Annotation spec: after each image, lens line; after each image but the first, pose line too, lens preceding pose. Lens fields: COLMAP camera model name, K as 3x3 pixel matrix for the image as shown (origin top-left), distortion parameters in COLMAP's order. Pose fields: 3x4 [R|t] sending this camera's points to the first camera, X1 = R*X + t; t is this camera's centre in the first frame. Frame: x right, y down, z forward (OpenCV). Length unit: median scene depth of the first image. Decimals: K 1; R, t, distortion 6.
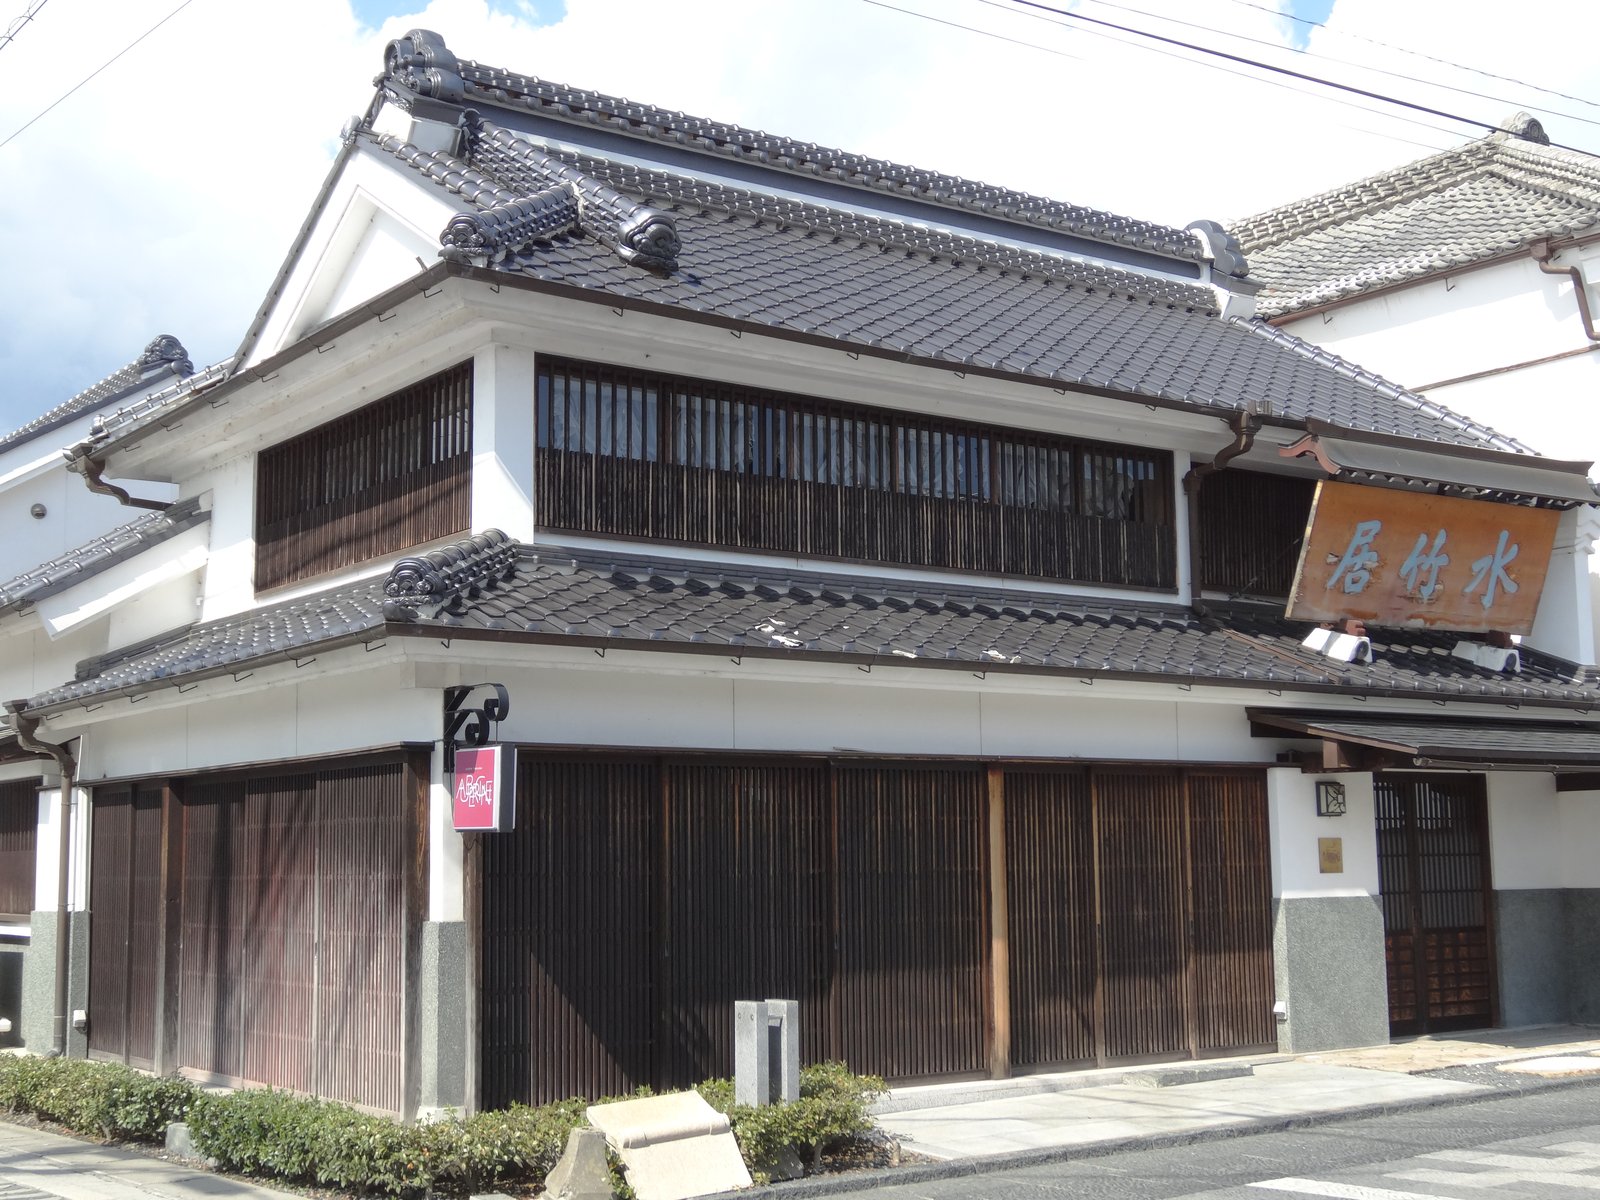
lens RADIAL K [[2053.5, 0, 800.0], [0, 2053.5, 600.0], [0, 0, 1]] dist [-0.007913, 0.018030]
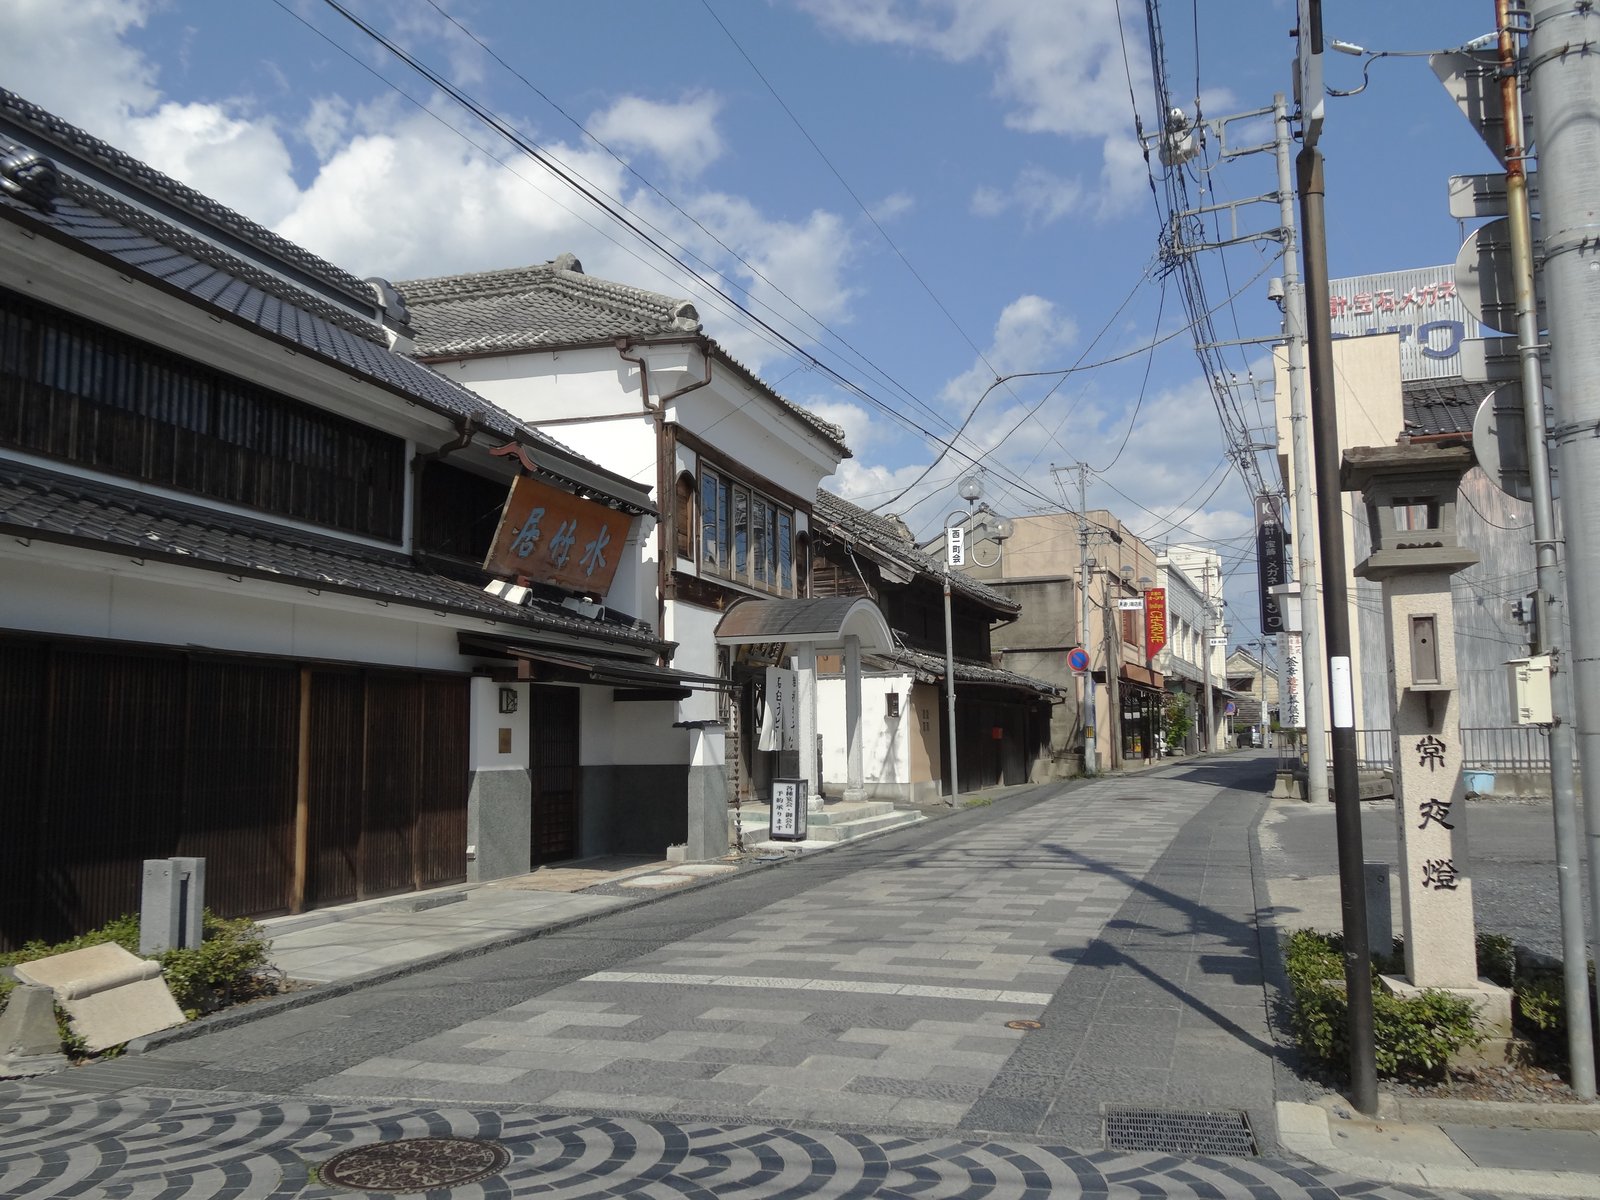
lens RADIAL K [[1361.0, 0, 800.0], [0, 1361.0, 600.0], [0, 0, 1]] dist [0.006627, -0.000148]
pose [[0.801629, 0.071987, 0.593472, -0.141207], [-0.080965, 0.996650, -0.011529, 0.022770], [-0.592314, -0.038809, 0.804772, 0.132957]]
